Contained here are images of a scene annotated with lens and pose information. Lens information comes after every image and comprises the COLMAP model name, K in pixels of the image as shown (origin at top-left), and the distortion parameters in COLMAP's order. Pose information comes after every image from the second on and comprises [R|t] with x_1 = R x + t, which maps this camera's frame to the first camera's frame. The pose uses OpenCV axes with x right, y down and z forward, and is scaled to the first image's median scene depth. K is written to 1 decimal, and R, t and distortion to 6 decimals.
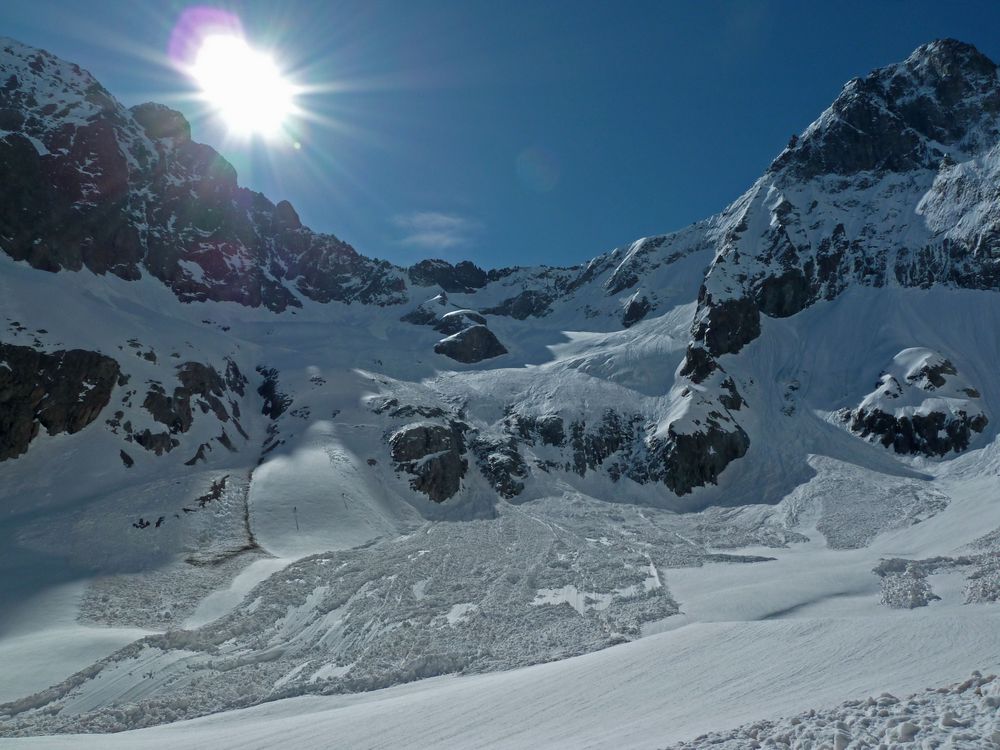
lens RADIAL K [[743.6, 0, 498.2], [0, 743.6, 373.0], [0, 0, 1]] dist [-0.038544, 0.004730]
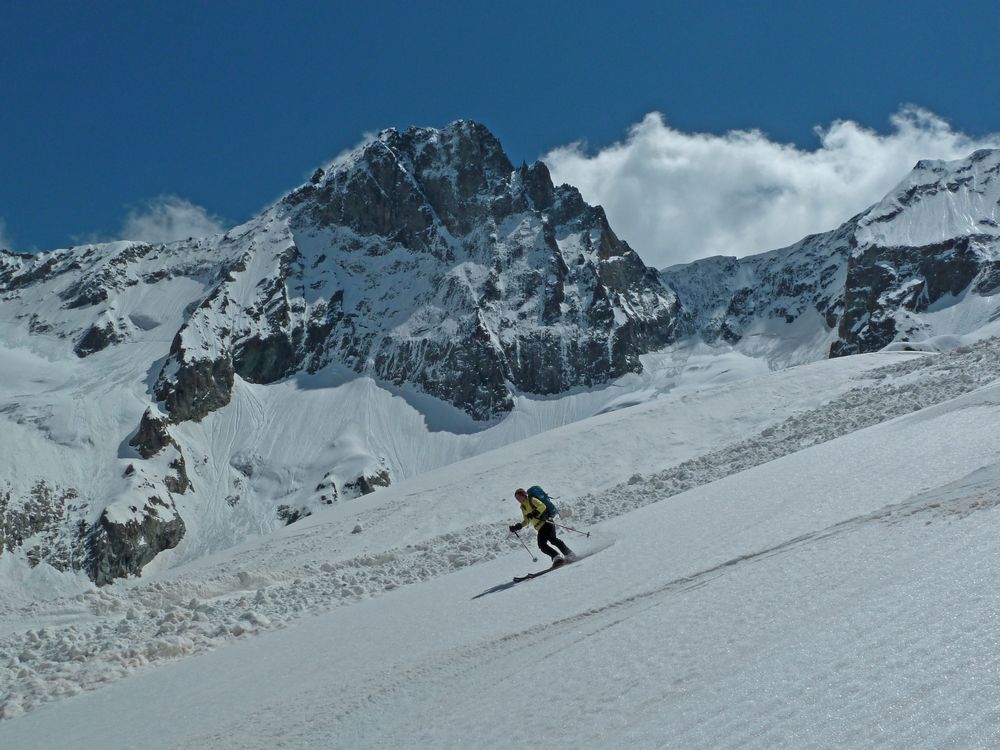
lens RADIAL K [[1022.0, 0, 499.5], [0, 1022.0, 373.6], [0, 0, 1]] dist [-0.027172, 0.000000]
pose [[0.828030, 0.170396, 0.534165, -0.046518], [-0.171711, 0.983991, -0.047713, -0.075314], [-0.533743, -0.052214, 0.844033, -0.223417]]
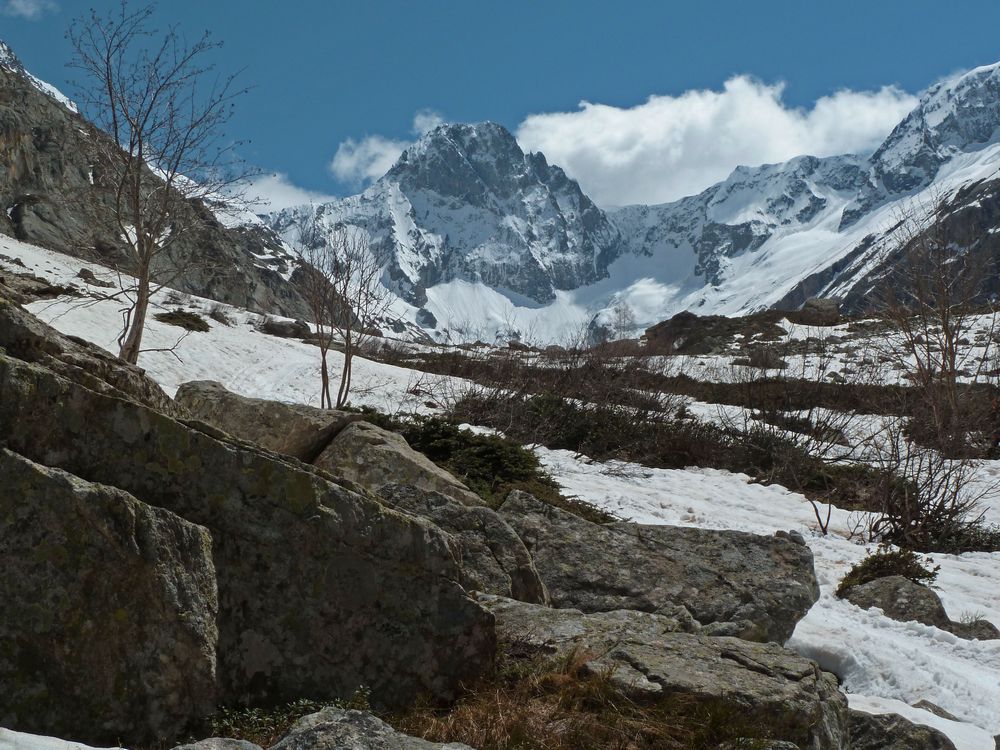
lens RADIAL K [[1432.1, 0, 494.4], [0, 1432.1, 369.9], [0, 0, 1]] dist [0.006208, 0.000000]
pose [[0.728394, 0.056033, 0.682863, -1.899583], [-0.139530, 0.987896, 0.067771, -0.135642], [-0.670800, -0.144644, 0.727396, -1.736244]]
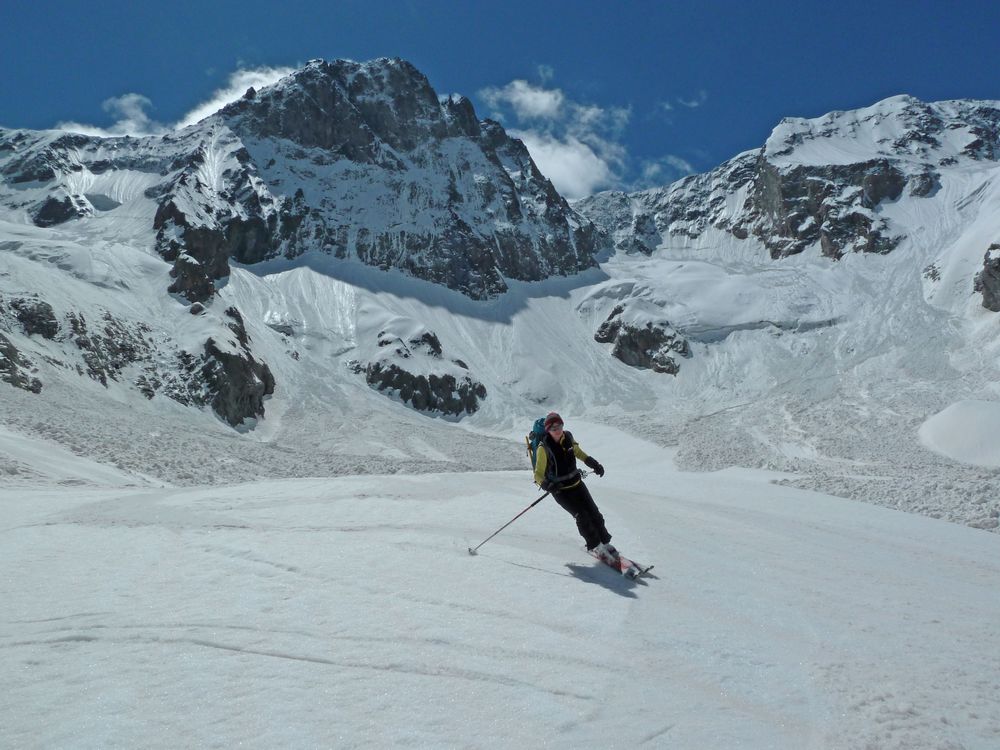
lens RADIAL K [[743.6, 0, 499.7], [0, 743.6, 373.2], [0, 0, 1]] dist [-0.038544, 0.004730]
pose [[0.621255, 0.150834, 0.768954, -0.100796], [-0.167246, 0.984211, -0.057935, 0.056633], [-0.765552, -0.092612, 0.636673, 0.148952]]
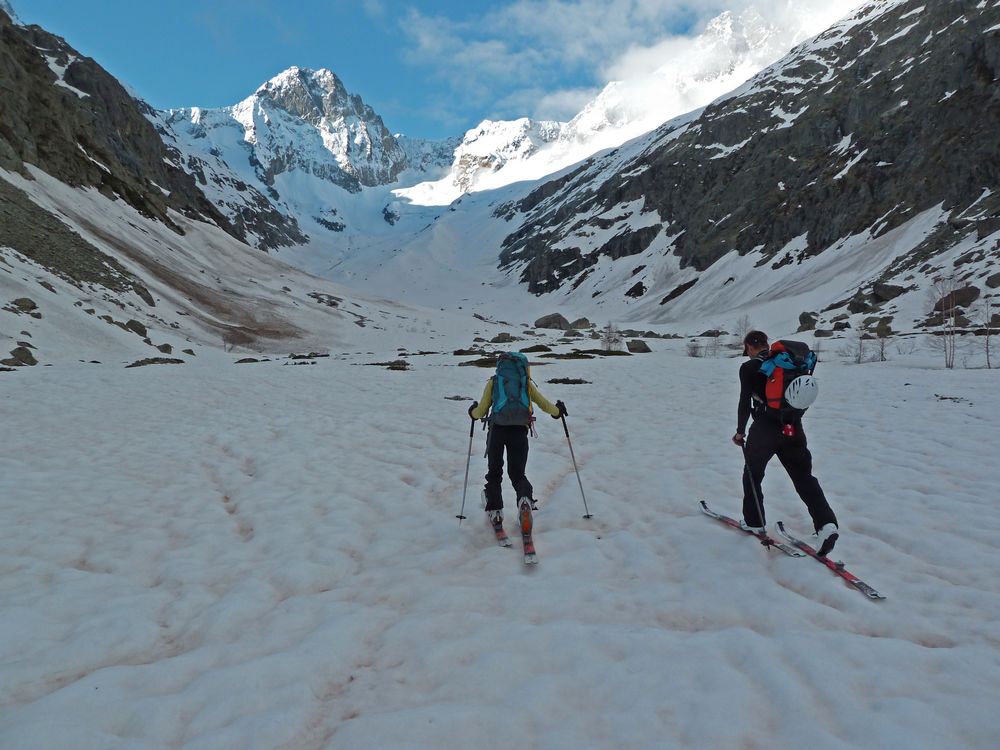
lens RADIAL K [[743.6, 0, 491.9], [0, 743.6, 374.9], [0, 0, 1]] dist [-0.038544, 0.004730]
pose [[0.552462, -0.017439, 0.833355, -1.459013], [-0.245779, 0.951922, 0.182856, -0.064329], [-0.796478, -0.305843, 0.521615, -1.305664]]
